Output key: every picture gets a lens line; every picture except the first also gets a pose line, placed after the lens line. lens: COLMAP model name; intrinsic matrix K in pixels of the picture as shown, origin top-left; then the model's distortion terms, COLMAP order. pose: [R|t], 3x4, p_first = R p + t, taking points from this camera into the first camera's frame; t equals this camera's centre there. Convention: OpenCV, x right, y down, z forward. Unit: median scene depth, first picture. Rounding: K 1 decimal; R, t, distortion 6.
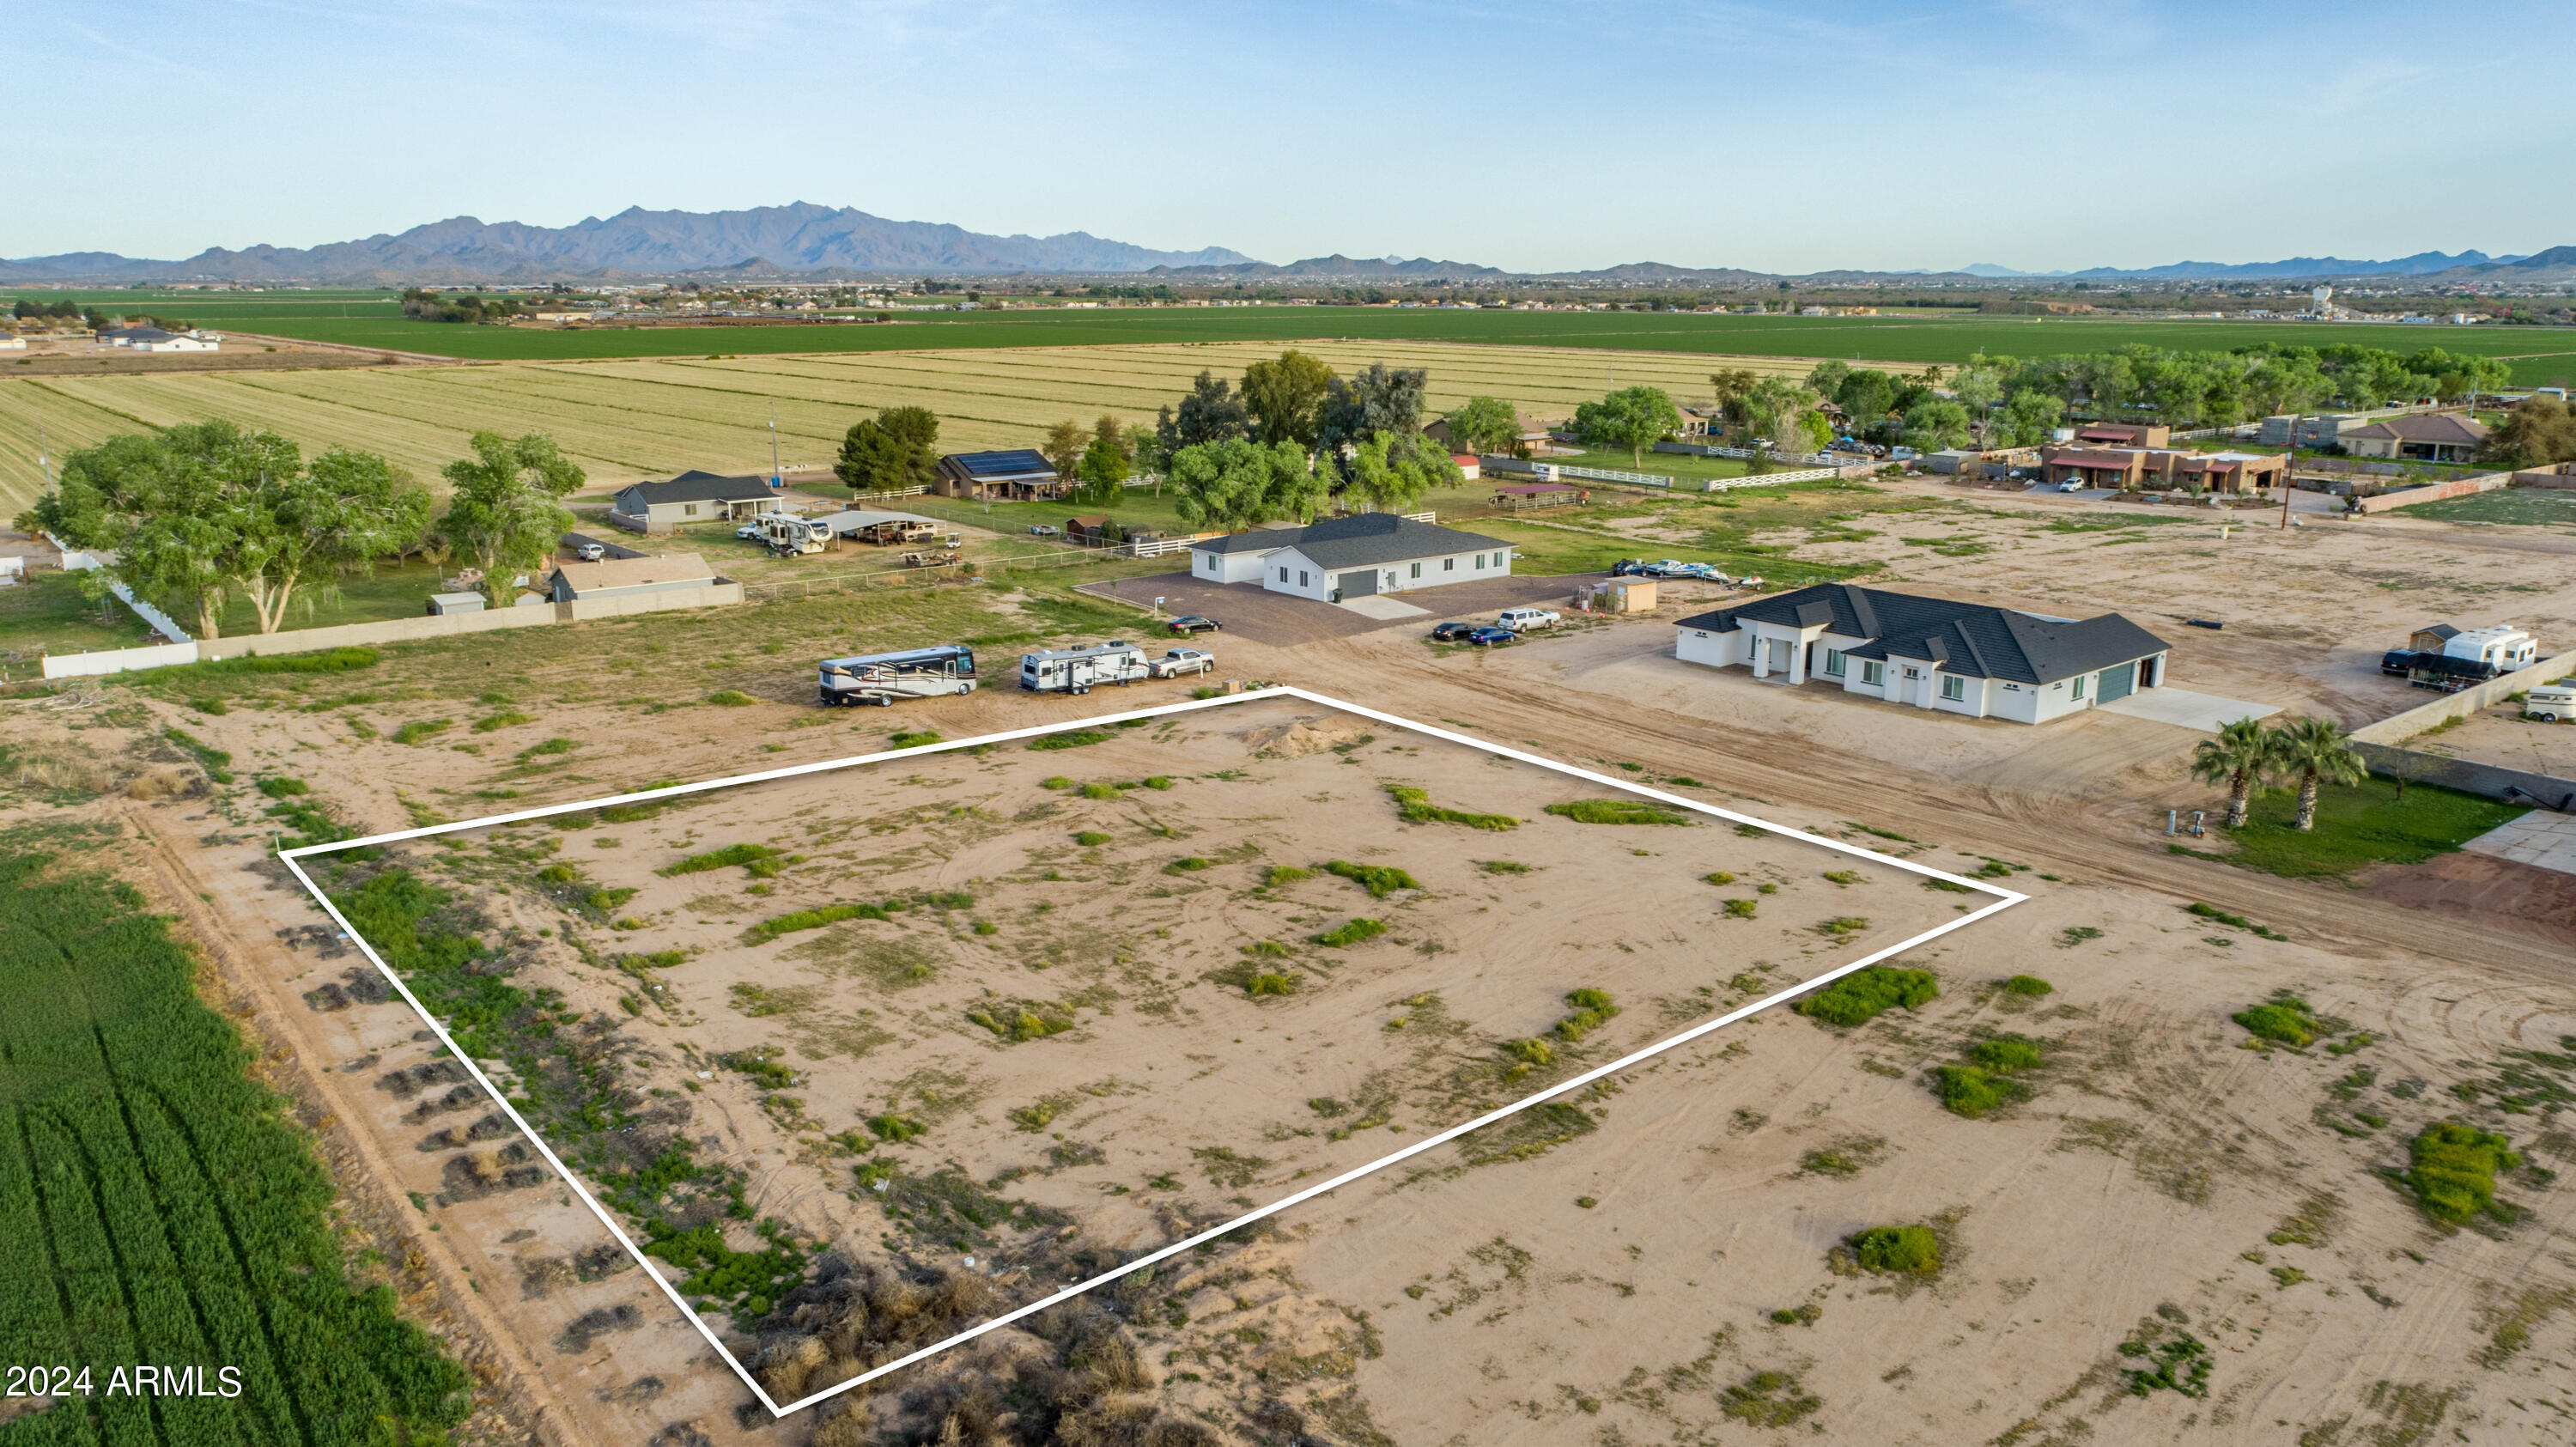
lens RADIAL K [[1781.6, 0, 1288.0], [0, 1781.6, 723.5], [0, 0, 1]] dist [-0.010023, 0.007905]
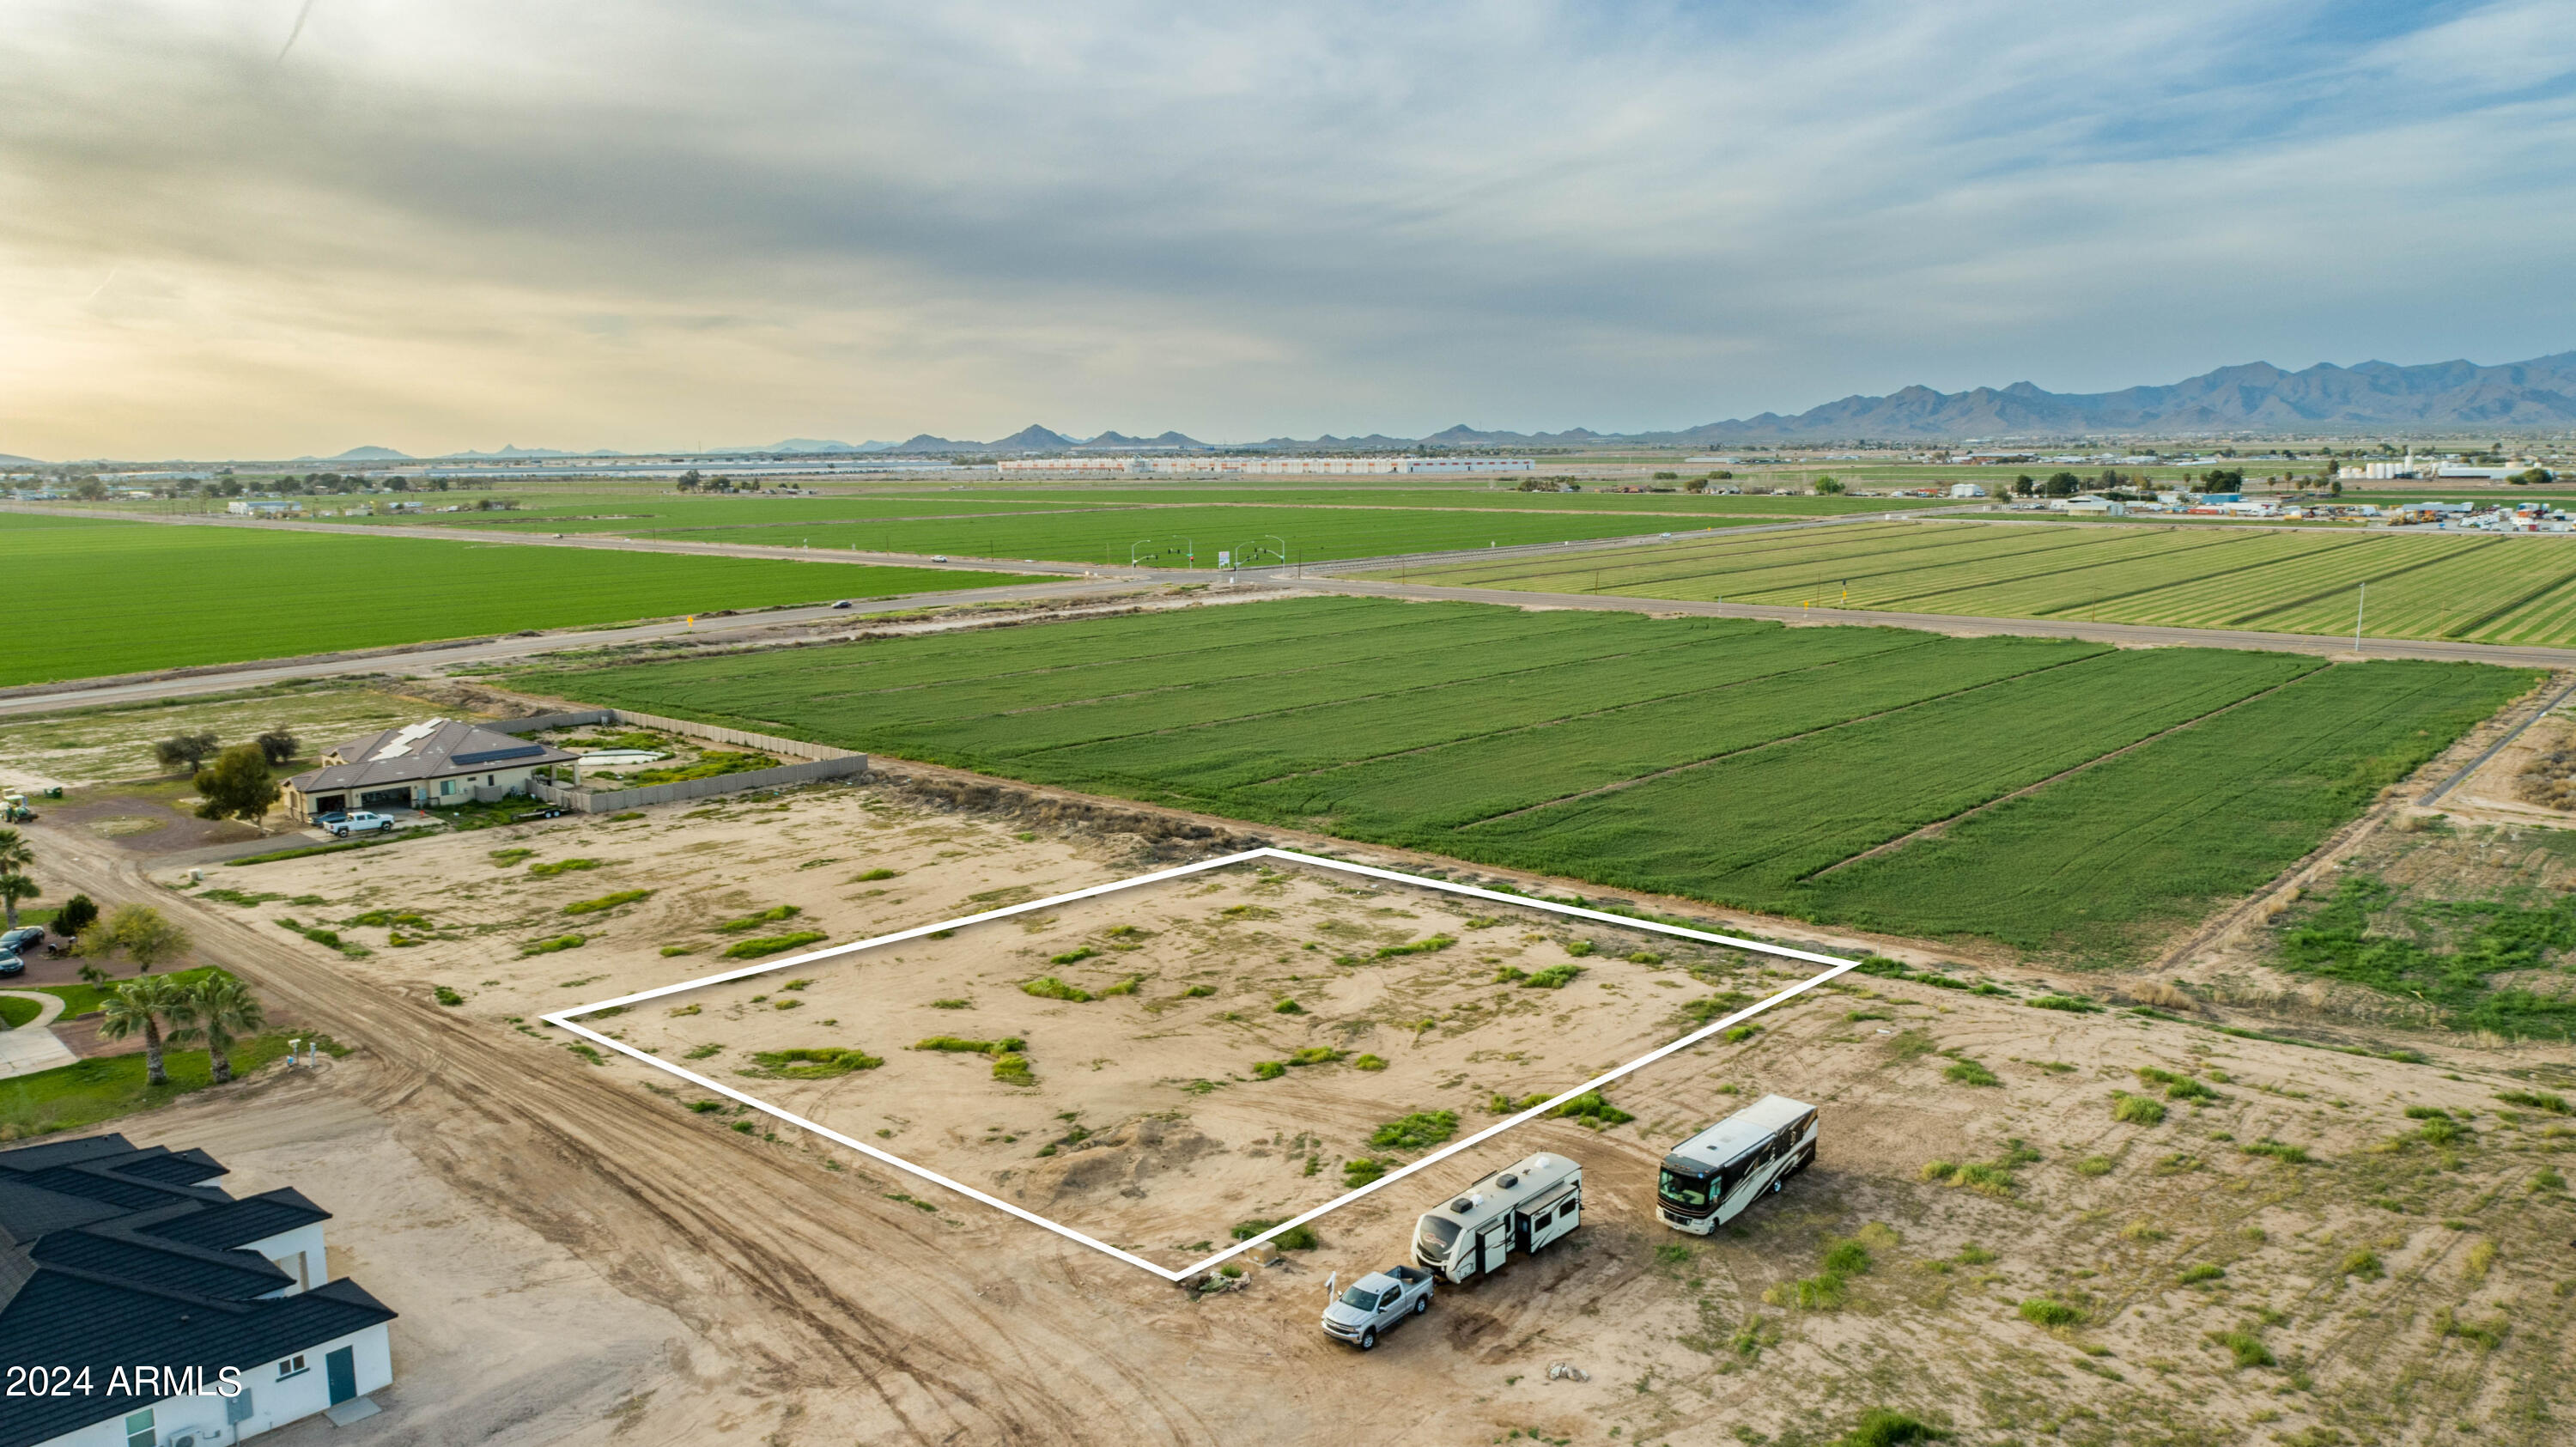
lens RADIAL K [[1752.0, 0, 1283.4], [0, 1752.0, 698.1], [0, 0, 1]] dist [-0.010819, 0.009281]
pose [[-0.989944, 0.026063, -0.139040, 0.057220], [-0.027969, 0.927417, 0.372982, -0.623169], [0.138669, 0.373120, -0.917362, 2.196163]]
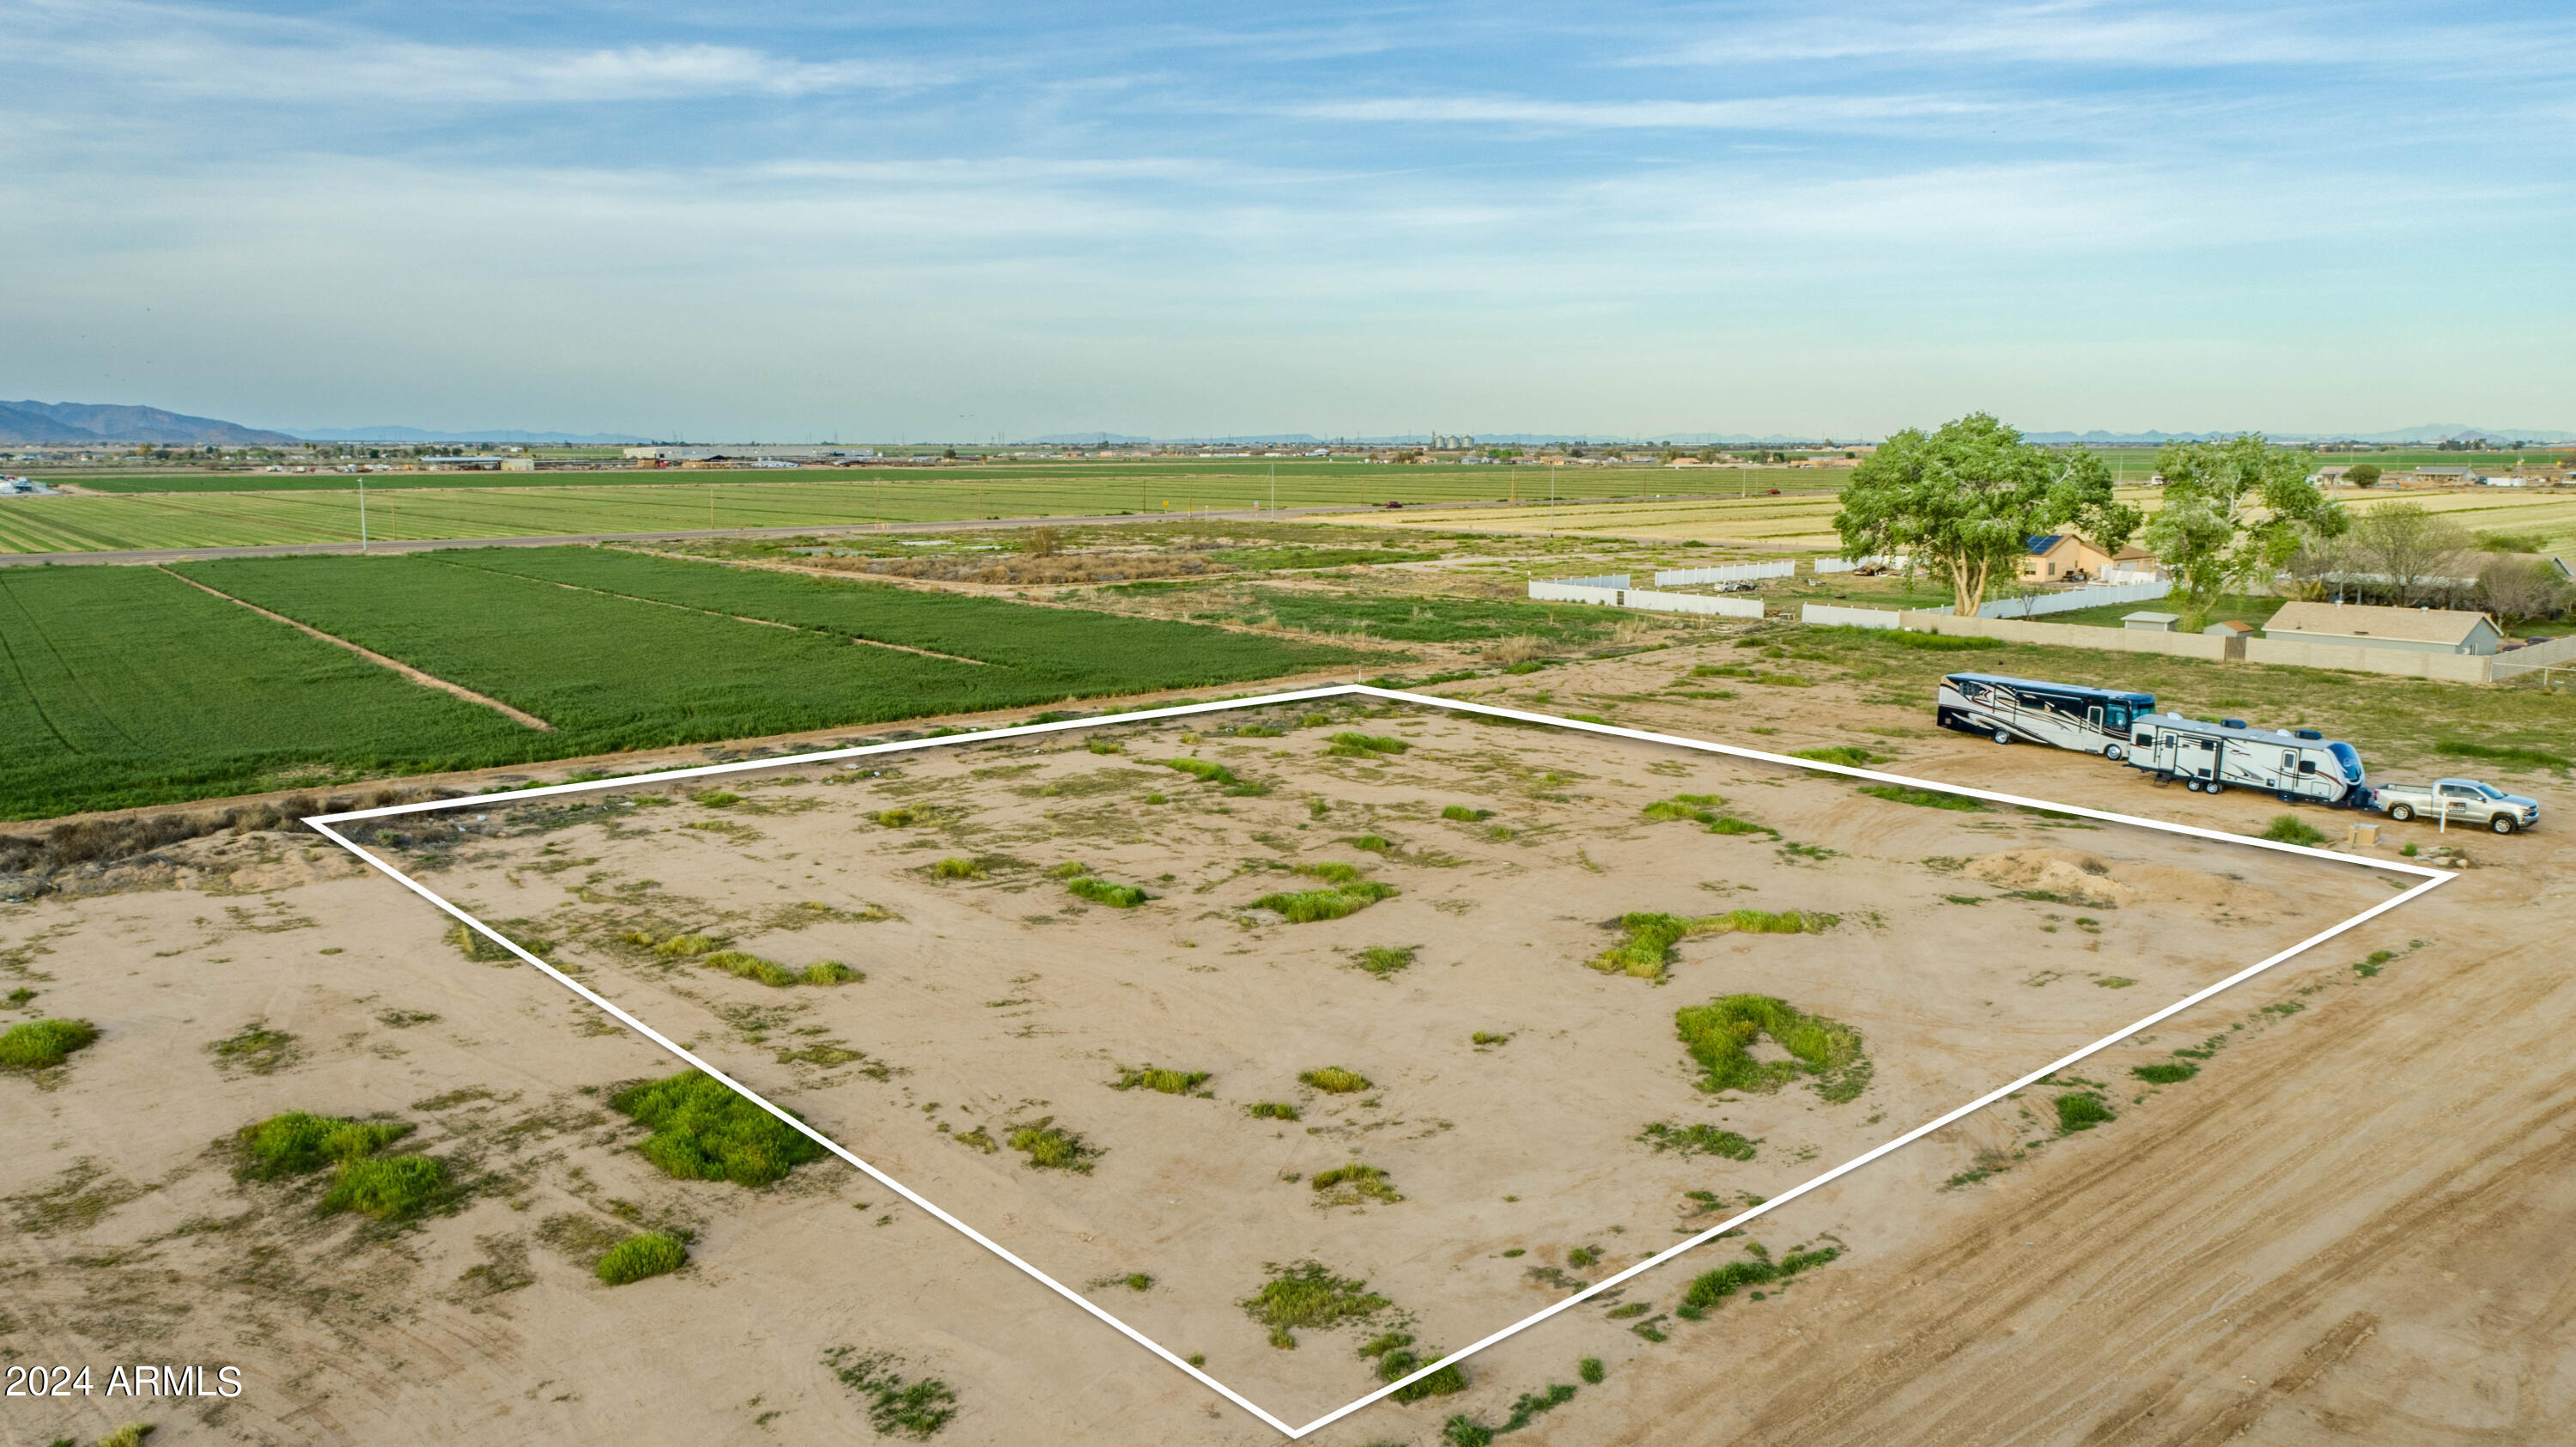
lens RADIAL K [[1752.0, 0, 1283.4], [0, 1752.0, 698.1], [0, 0, 1]] dist [-0.010819, 0.009281]
pose [[-0.011338, 0.139254, -0.990192, 0.737746], [-0.237103, 0.961640, 0.137953, -0.084196], [0.971418, 0.236342, 0.022114, 0.974732]]
